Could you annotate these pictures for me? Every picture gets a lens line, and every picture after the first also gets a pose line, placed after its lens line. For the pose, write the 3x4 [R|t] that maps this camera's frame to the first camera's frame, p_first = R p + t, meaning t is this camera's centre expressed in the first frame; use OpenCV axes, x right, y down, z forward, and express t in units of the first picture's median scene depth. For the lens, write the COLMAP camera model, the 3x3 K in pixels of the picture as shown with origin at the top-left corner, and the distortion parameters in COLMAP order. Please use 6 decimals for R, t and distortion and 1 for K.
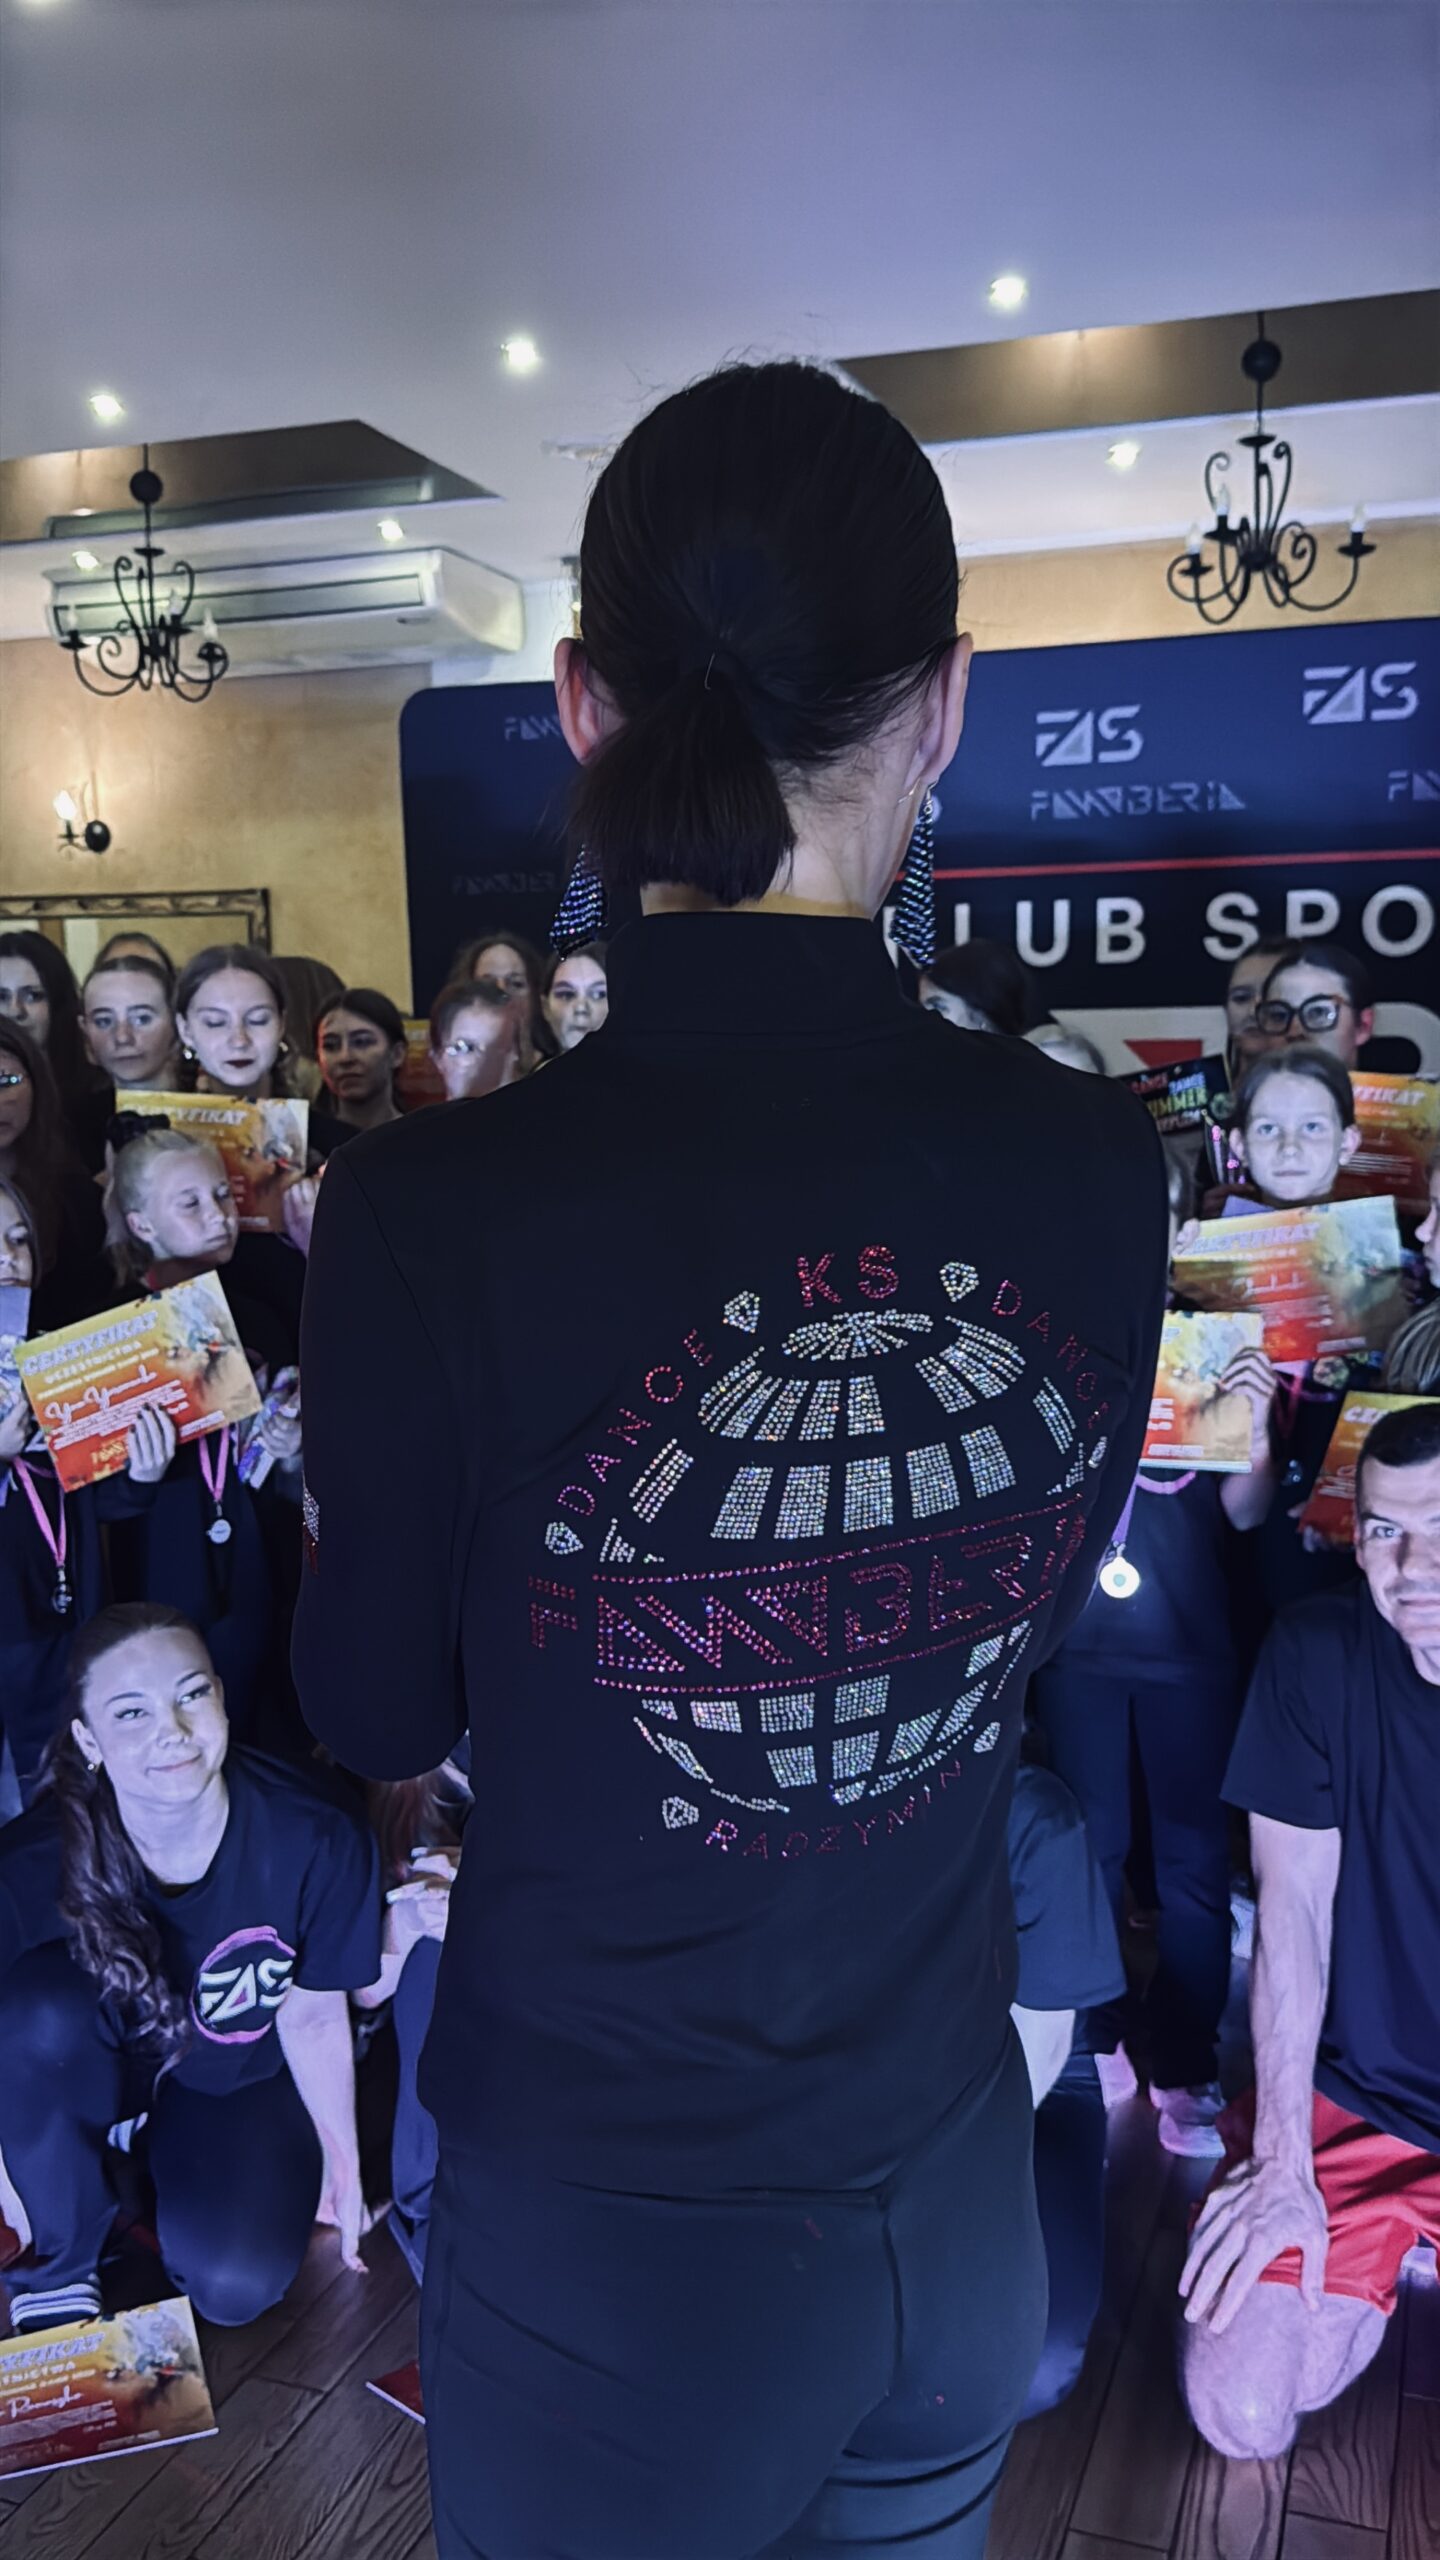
lens RADIAL K [[2208.1, 0, 649.9], [0, 2208.1, 1321.9], [0, 0, 1]] dist [0.208449, -0.503737]
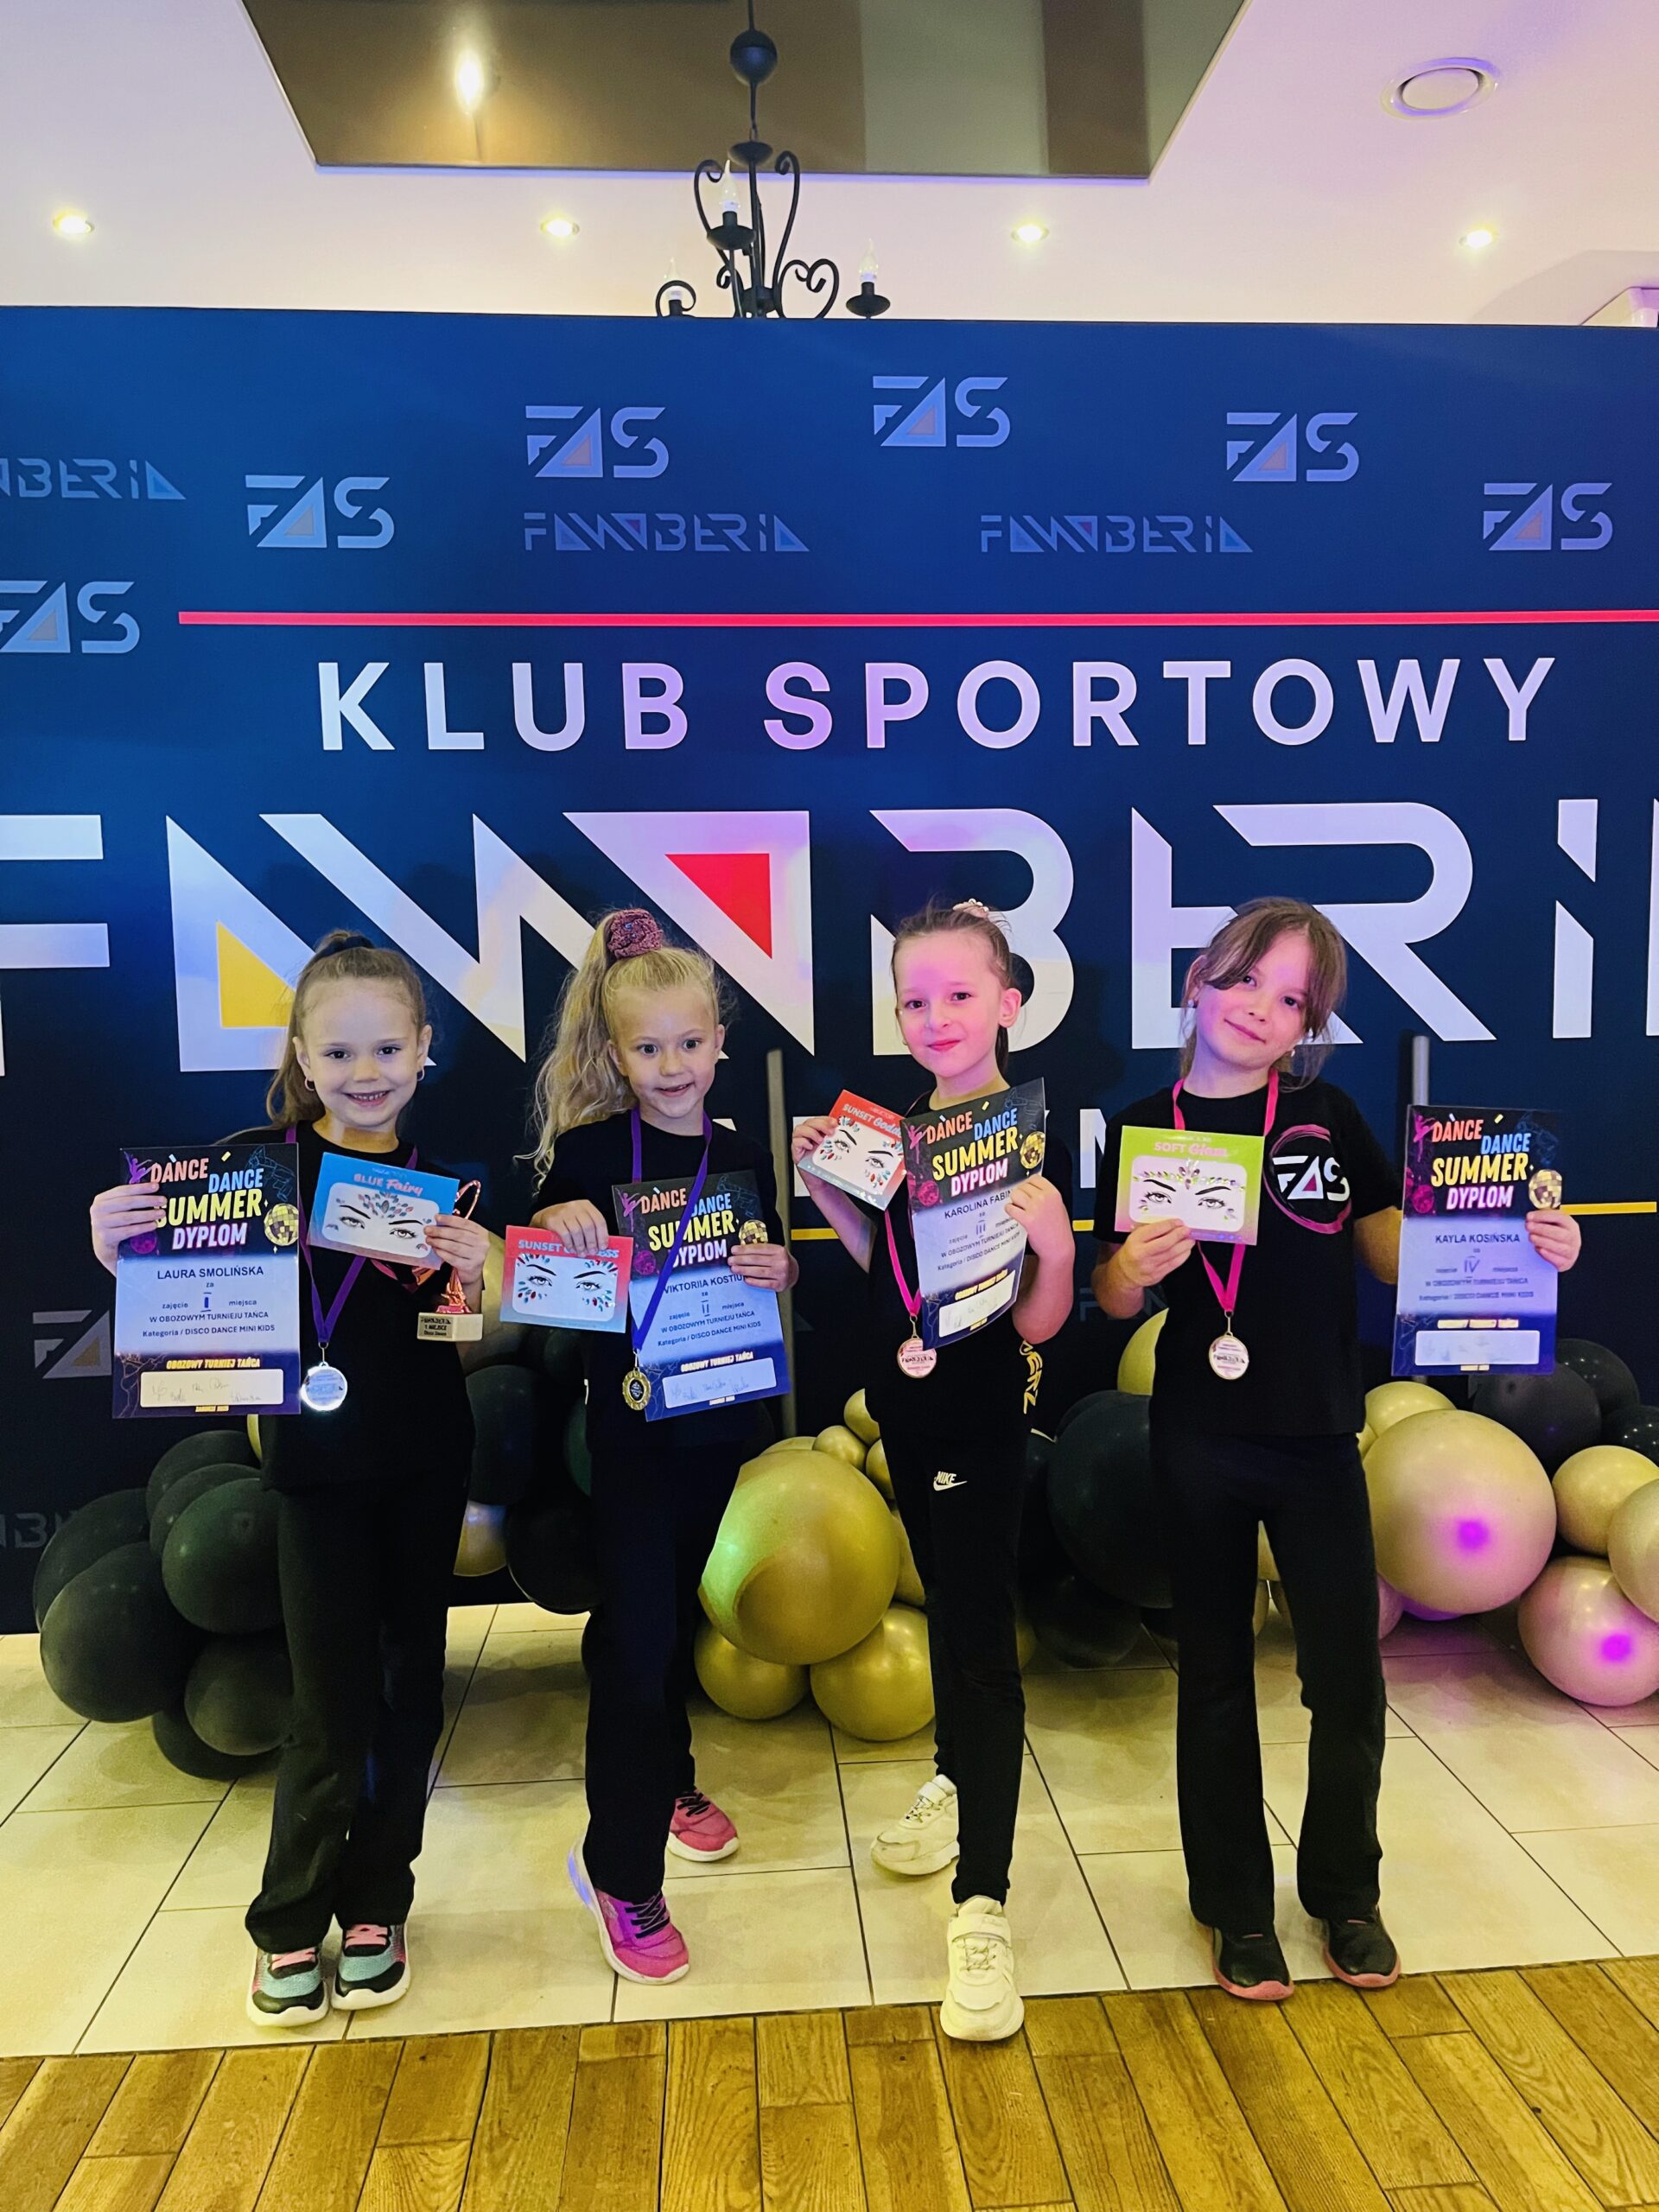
lens RADIAL K [[1648.2, 0, 838.7], [0, 1648.2, 1095.6], [0, 0, 1]] dist [0.052854, -0.072621]
pose [[0.904771, -0.037858, 0.424212, 0.027531], [0.064852, 0.996673, -0.049372, -0.014889], [-0.420932, 0.072181, 0.904216, 0.480461]]
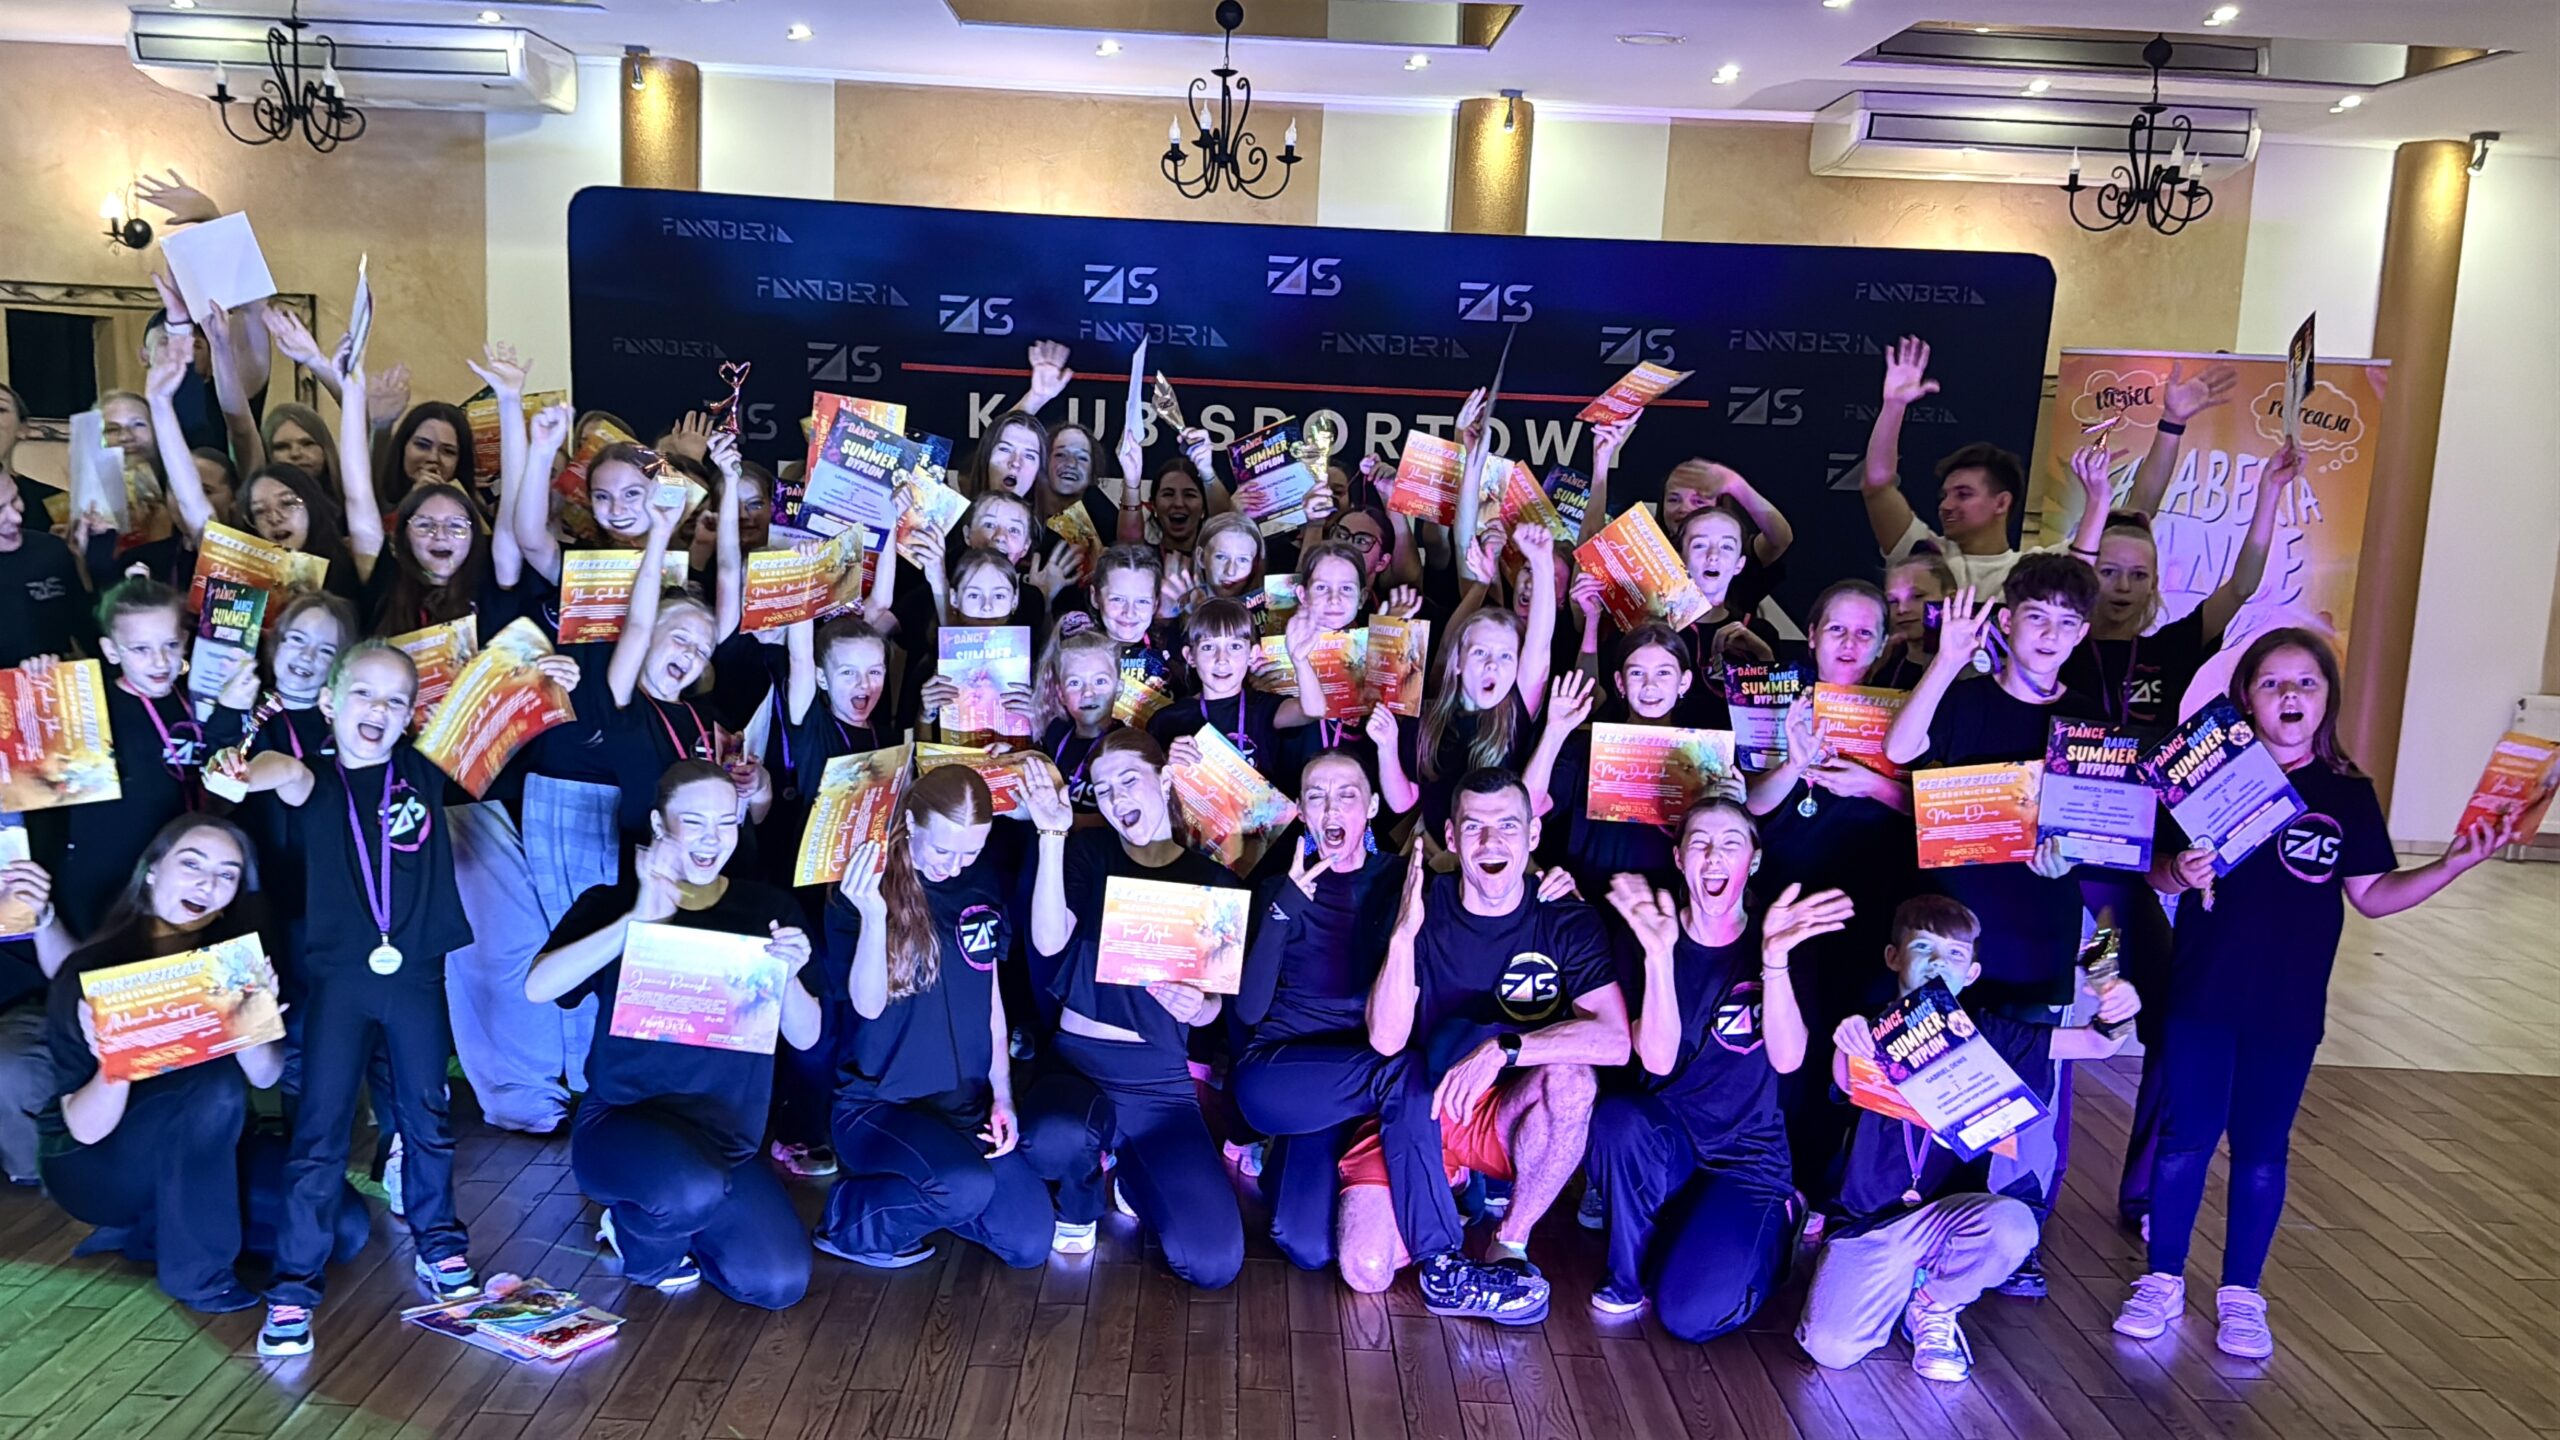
lens RADIAL K [[2208.1, 0, 1206.4], [0, 2208.1, 732.0], [0, 0, 1]] dist [0.208449, -0.503737]
pose [[0.939368, 0.006320, 0.342853, -0.225054], [-0.013462, 0.999739, 0.018455, -0.007571], [-0.342647, -0.021951, 0.939208, -0.324185]]
